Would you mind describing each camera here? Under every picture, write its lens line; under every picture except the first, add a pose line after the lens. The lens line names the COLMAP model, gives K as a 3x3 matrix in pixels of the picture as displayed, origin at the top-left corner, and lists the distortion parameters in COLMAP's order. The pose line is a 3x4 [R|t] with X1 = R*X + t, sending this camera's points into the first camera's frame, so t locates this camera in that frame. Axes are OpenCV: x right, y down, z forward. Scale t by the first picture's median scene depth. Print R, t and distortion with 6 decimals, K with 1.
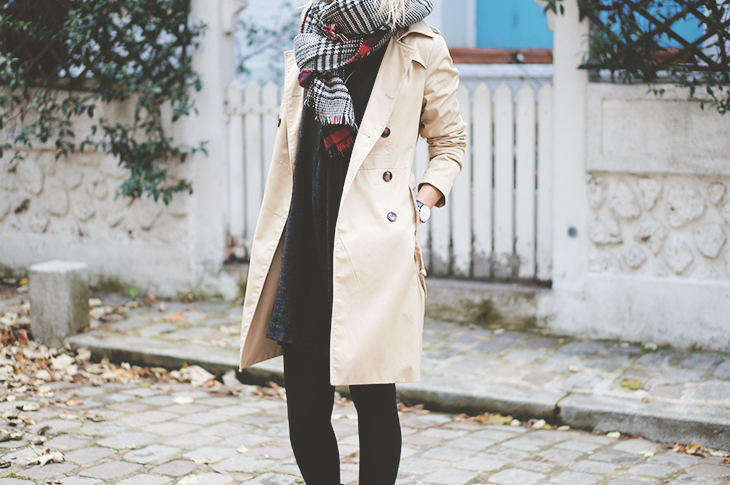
lens RADIAL K [[1611.8, 0, 365.0], [0, 1611.8, 242.5], [0, 0, 1]] dist [0.116761, -0.118023]
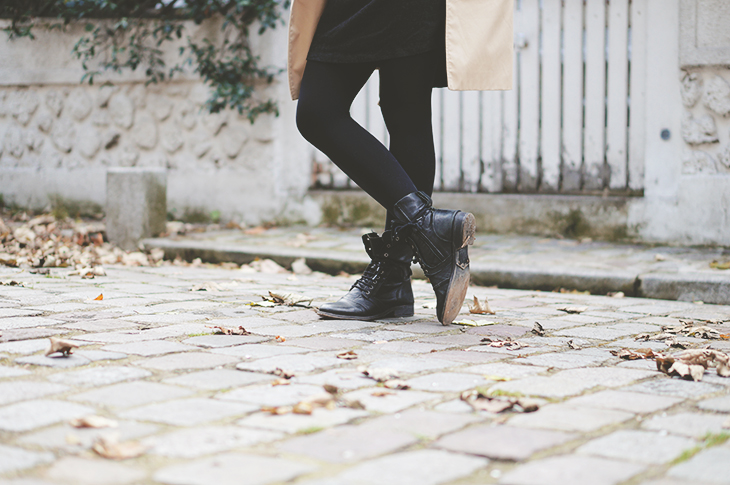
lens RADIAL K [[1611.8, 0, 365.0], [0, 1611.8, 242.5], [0, 0, 1]] dist [0.116761, -0.118023]
pose [[0.995226, 0.016583, -0.096176, 0.043997], [-0.026290, 0.994584, -0.100556, 0.153676], [0.093987, 0.102604, 0.990272, 0.045162]]
